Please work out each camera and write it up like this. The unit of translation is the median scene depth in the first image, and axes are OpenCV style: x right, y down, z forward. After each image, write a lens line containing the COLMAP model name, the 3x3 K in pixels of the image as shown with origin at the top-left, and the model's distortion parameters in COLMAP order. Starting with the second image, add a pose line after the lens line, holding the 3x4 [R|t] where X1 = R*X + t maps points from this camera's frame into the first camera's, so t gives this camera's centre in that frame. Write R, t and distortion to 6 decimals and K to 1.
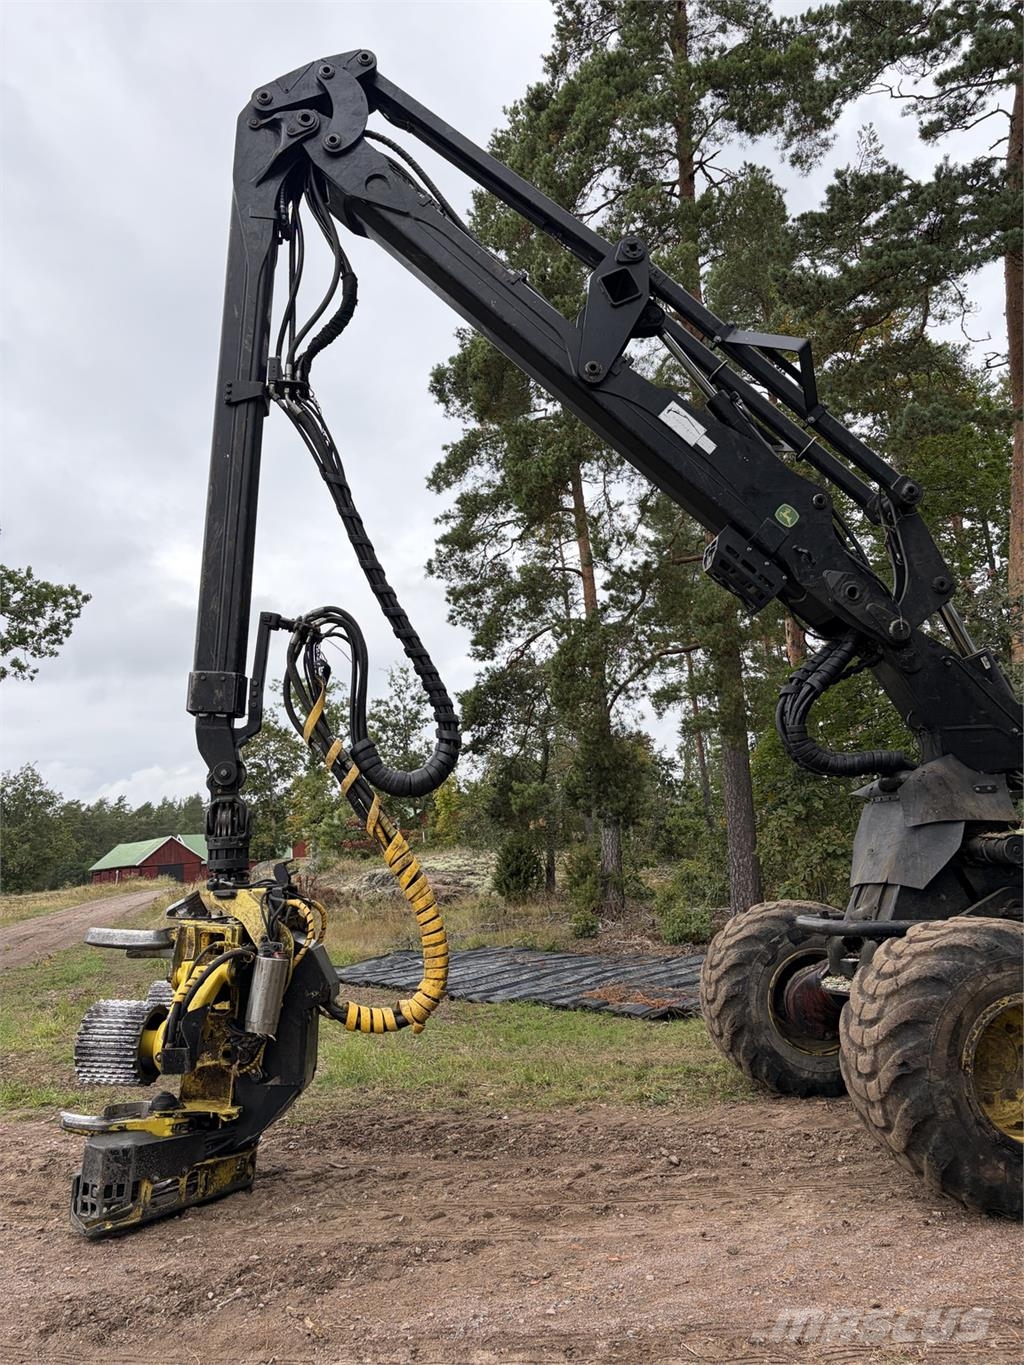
lens RADIAL K [[1037.4, 0, 523.5], [0, 1037.4, 673.6], [0, 0, 1]] dist [0.048344, -0.056973]
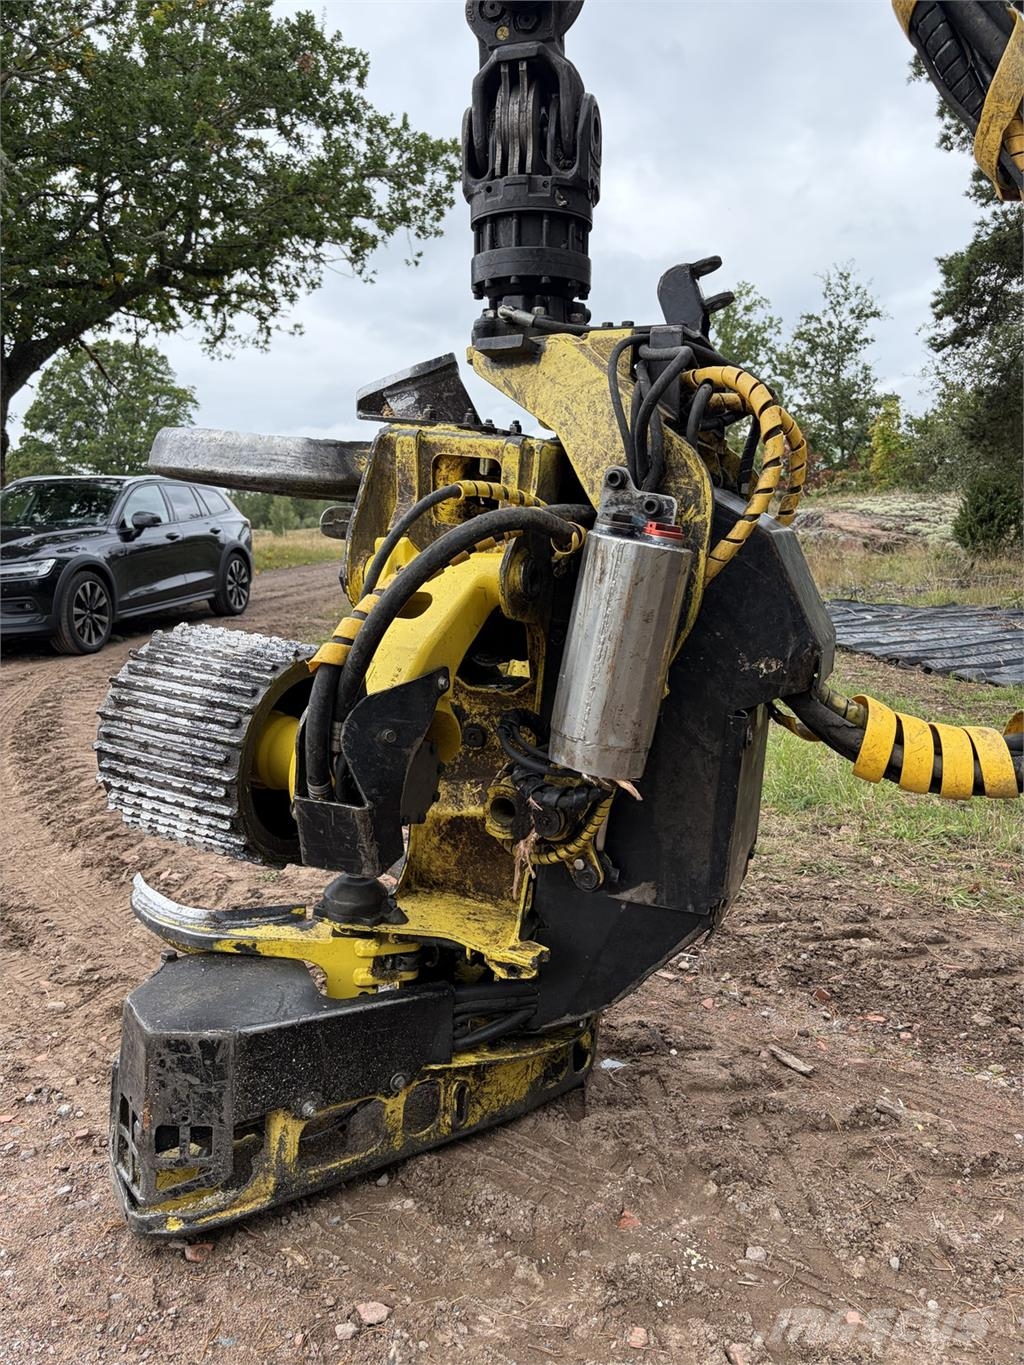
lens RADIAL K [[1037.4, 0, 515.7], [0, 1037.4, 689.7], [0, 0, 1]] dist [0.048344, -0.056973]
pose [[0.924791, 0.114597, -0.362808, -0.148760], [0.015129, 0.941732, 0.336022, 0.196436], [0.380175, -0.316239, 0.869172, 0.661592]]
